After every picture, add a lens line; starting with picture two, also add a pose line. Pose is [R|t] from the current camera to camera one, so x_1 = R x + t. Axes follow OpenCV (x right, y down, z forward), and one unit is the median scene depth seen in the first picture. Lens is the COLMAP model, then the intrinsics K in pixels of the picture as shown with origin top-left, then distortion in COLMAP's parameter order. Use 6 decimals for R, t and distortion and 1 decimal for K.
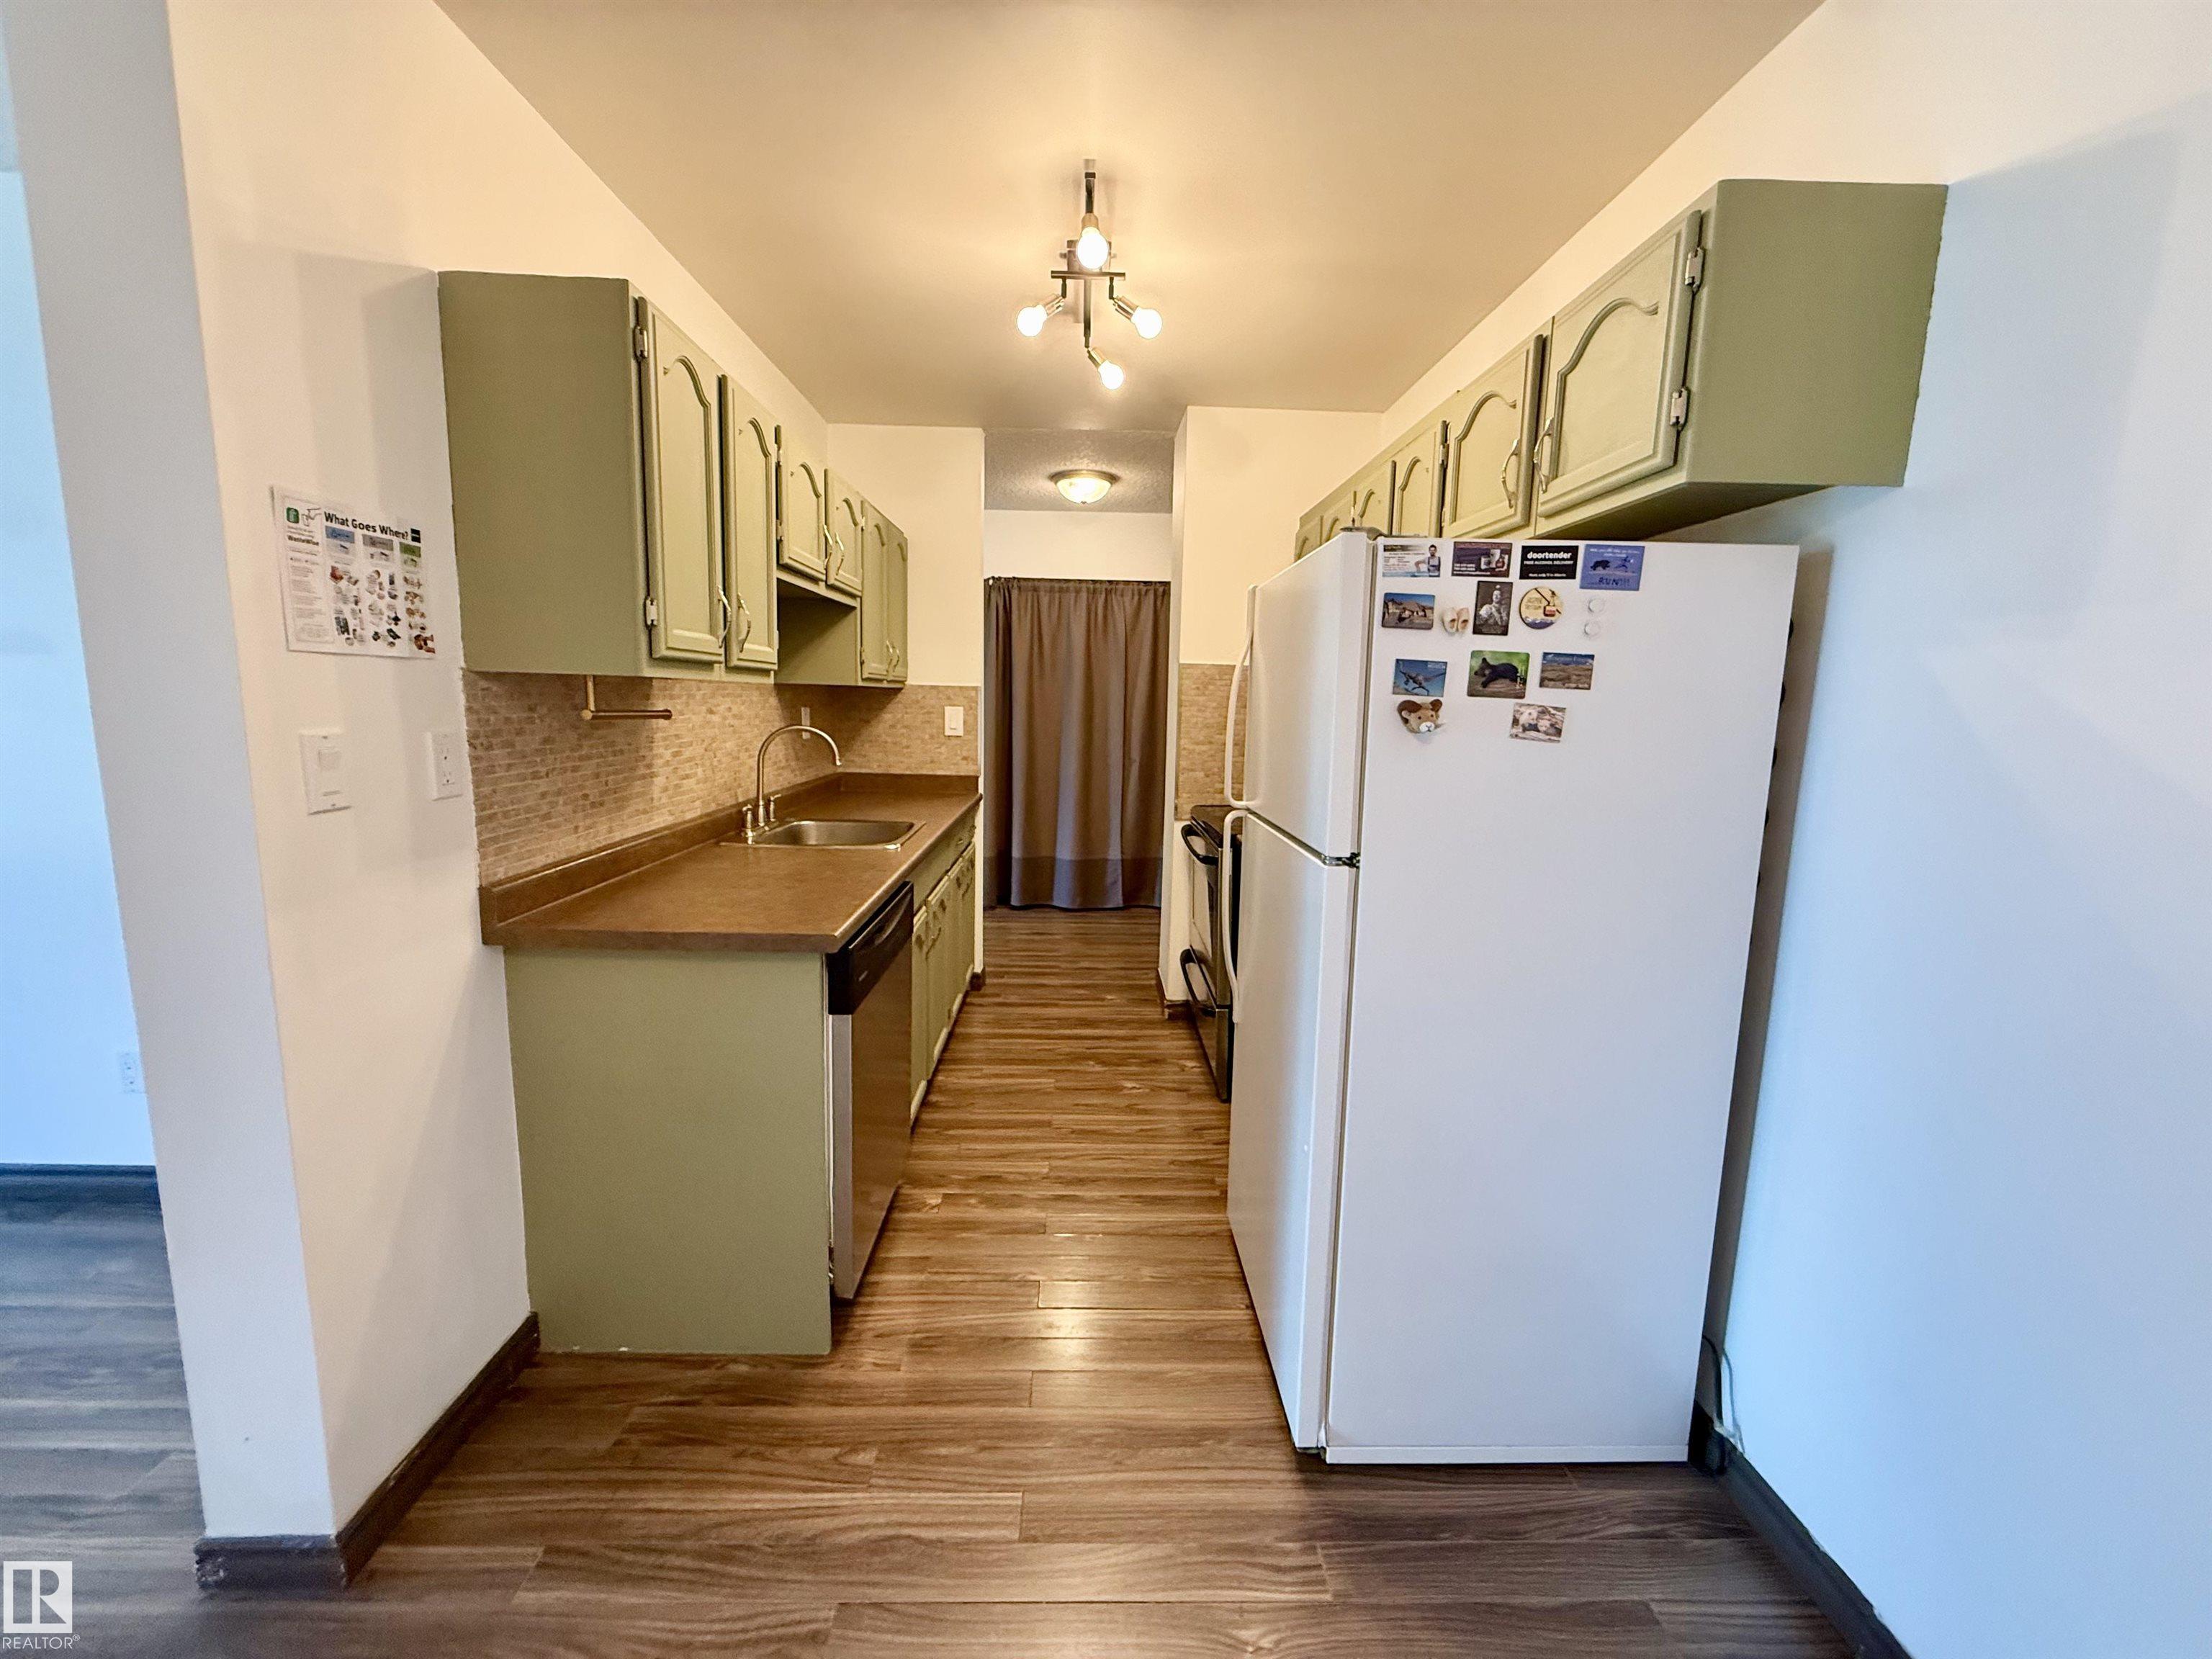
lens RADIAL K [[881.6, 0, 1100.1], [0, 881.6, 826.4], [0, 0, 1]] dist [0.000712, -0.000025]
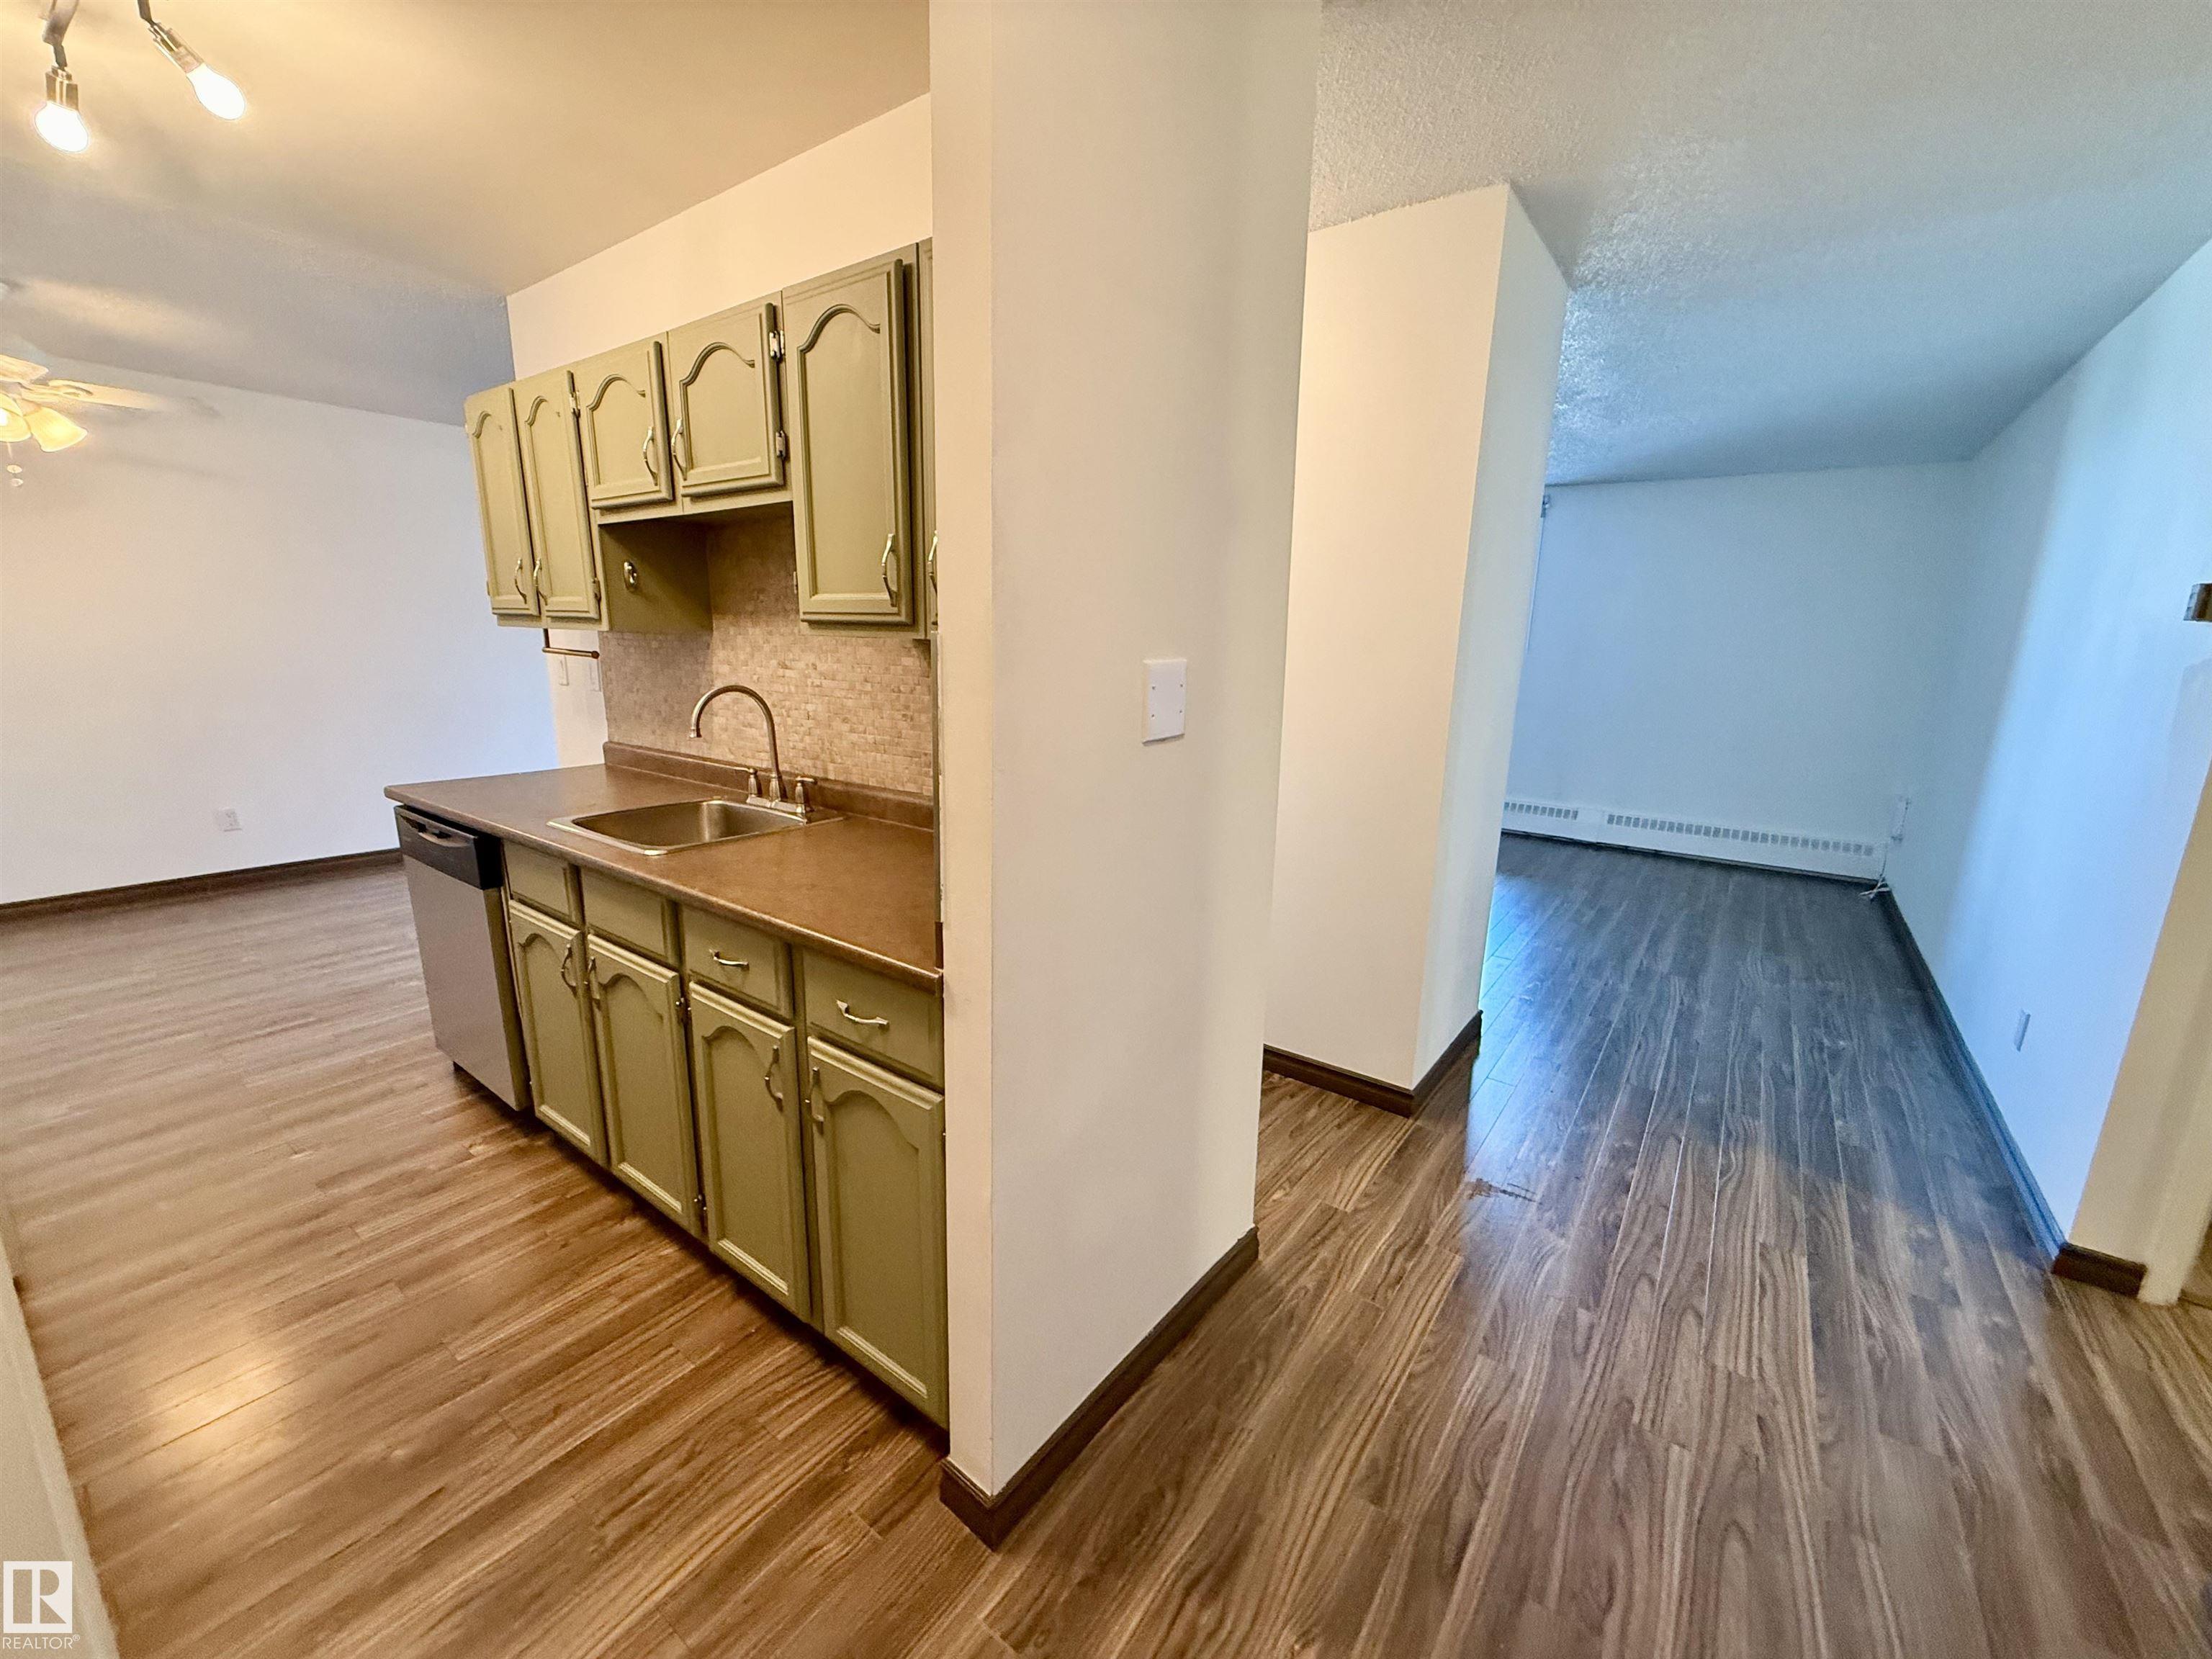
lens RADIAL K [[881.6, 0, 1100.1], [0, 881.6, 826.4], [0, 0, 1]] dist [0.000712, -0.000025]
pose [[-0.608803, 0.134868, -0.781773, 0.165191], [-0.151700, 0.947468, 0.281588, -0.443821], [0.778682, 0.290026, -0.556362, 2.868802]]
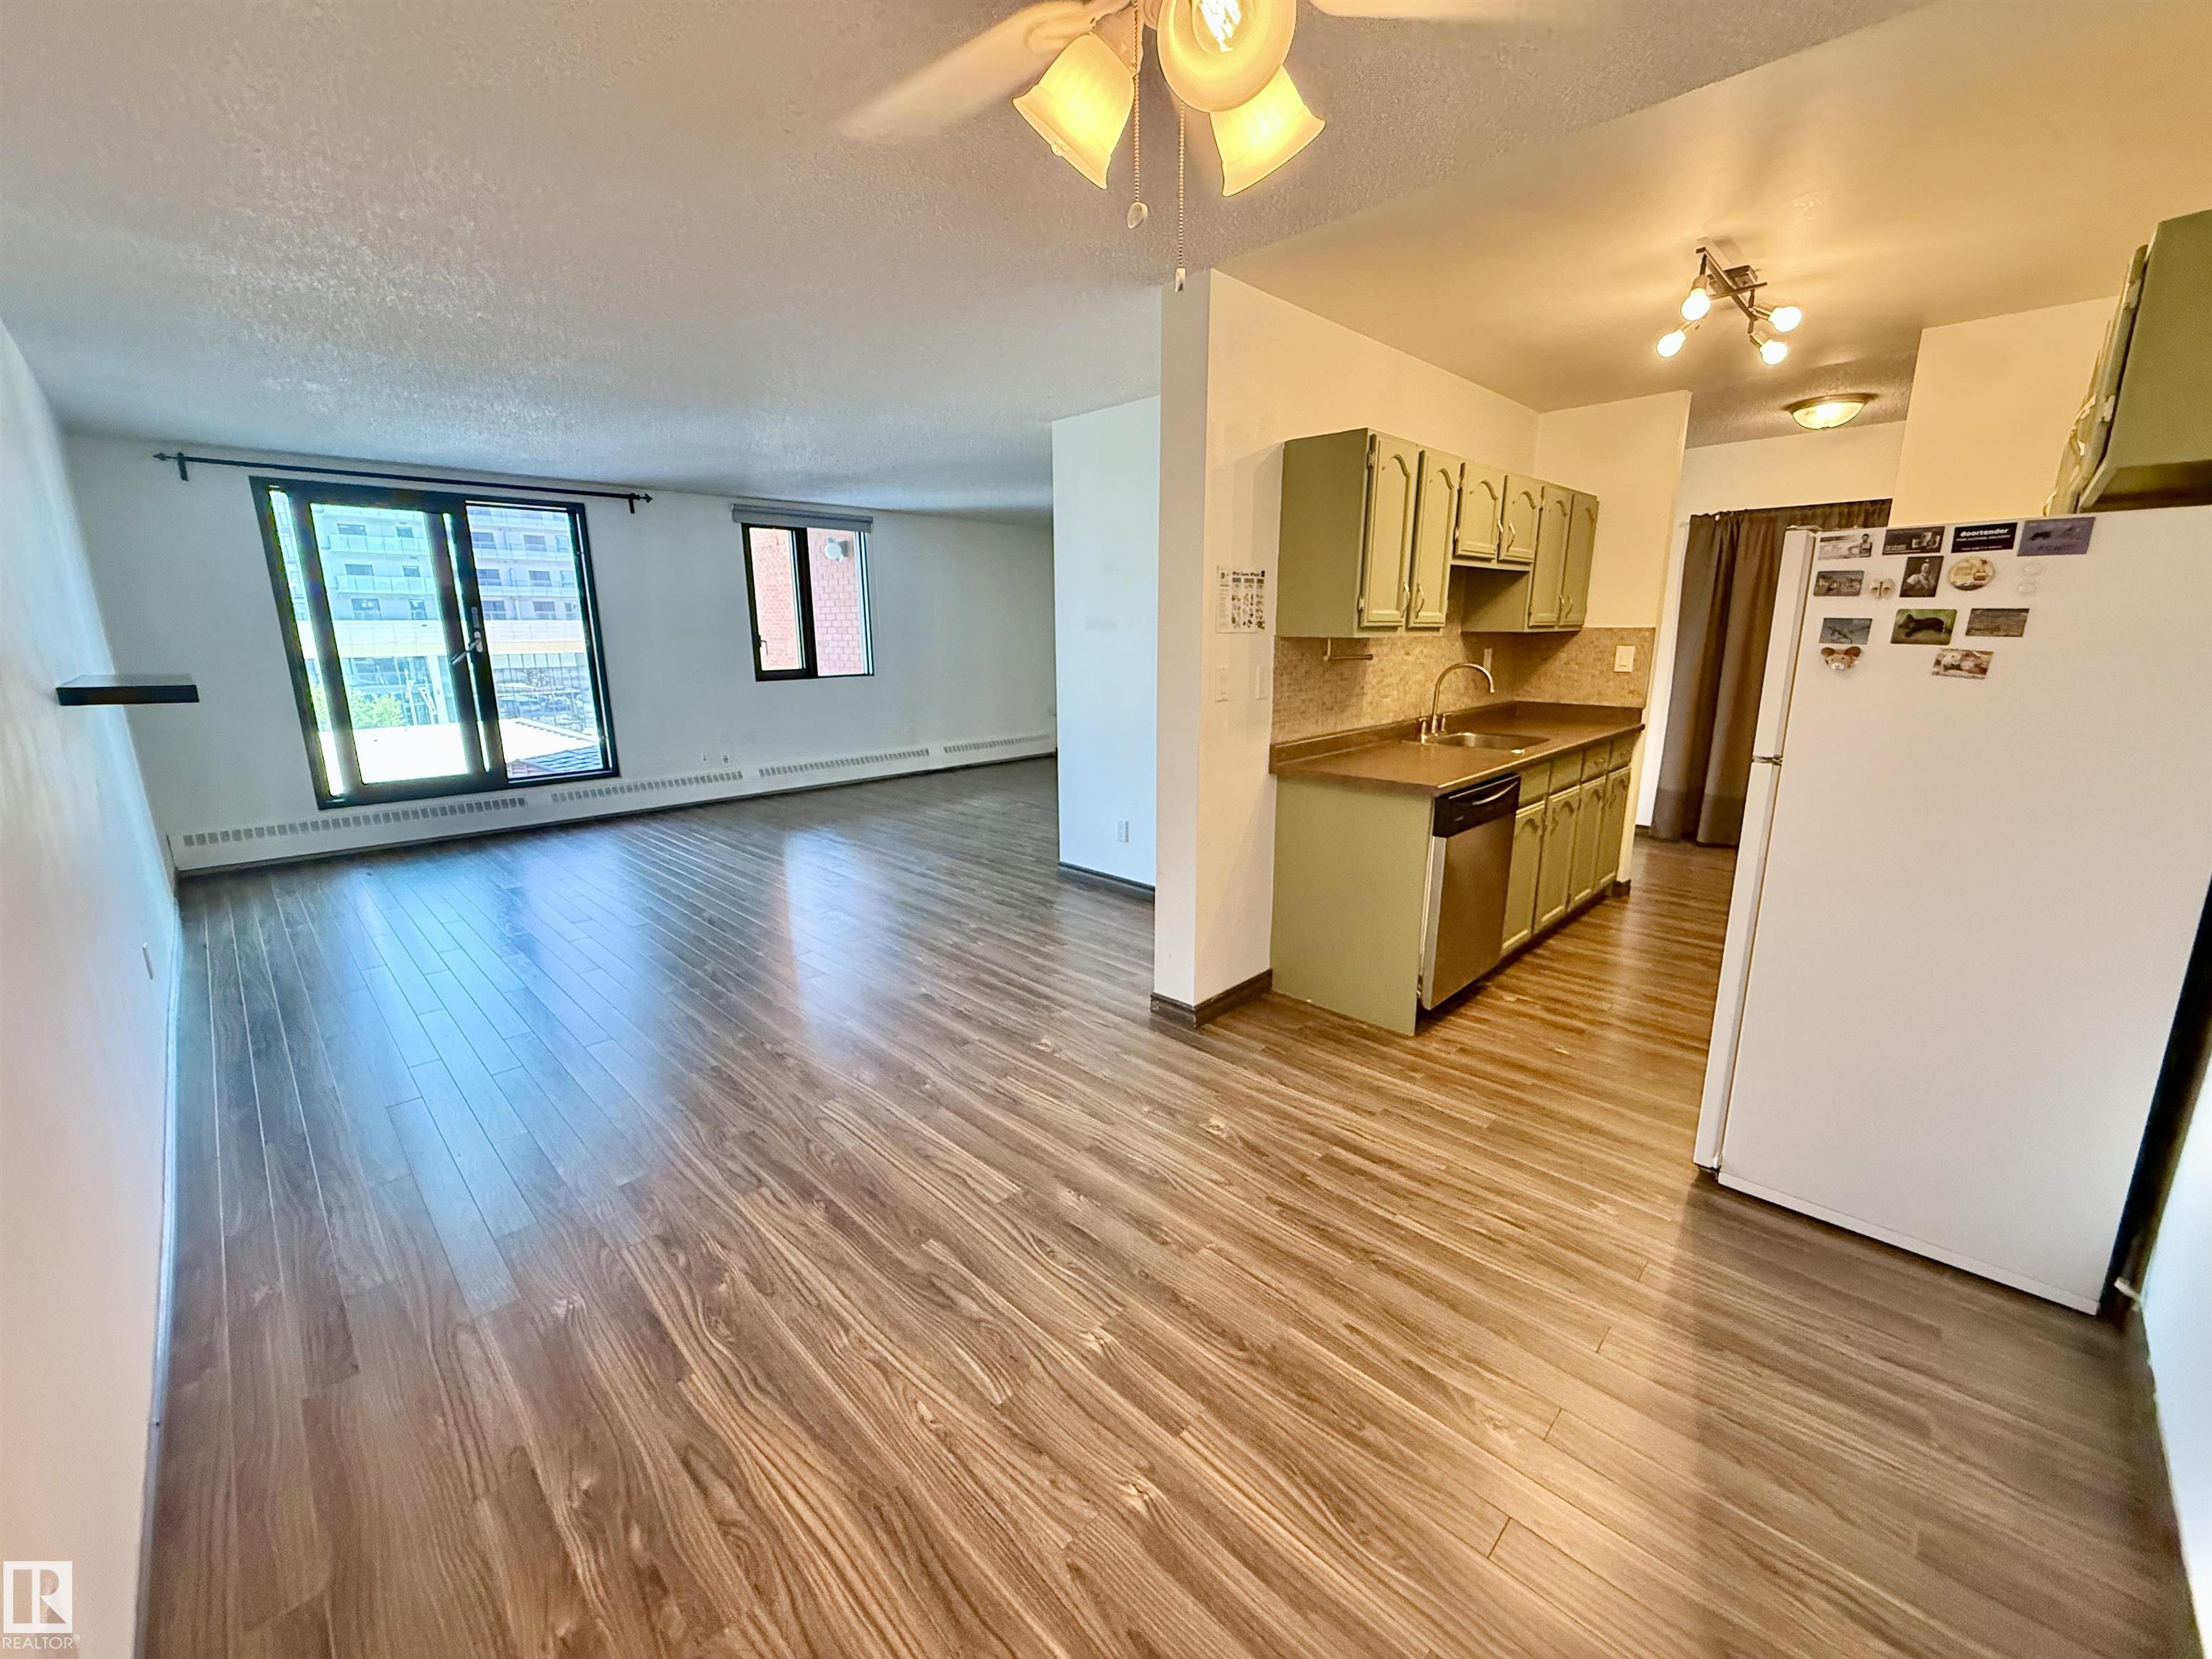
lens RADIAL K [[886.2, 0, 1102.9], [0, 886.2, 828.1], [0, 0, 1]] dist [0.001006, 0.000506]
pose [[0.695541, 0.132651, -0.706135, 0.479504], [-0.081211, 0.991025, 0.106176, 0.072484], [0.713882, -0.016504, 0.700071, -0.686642]]
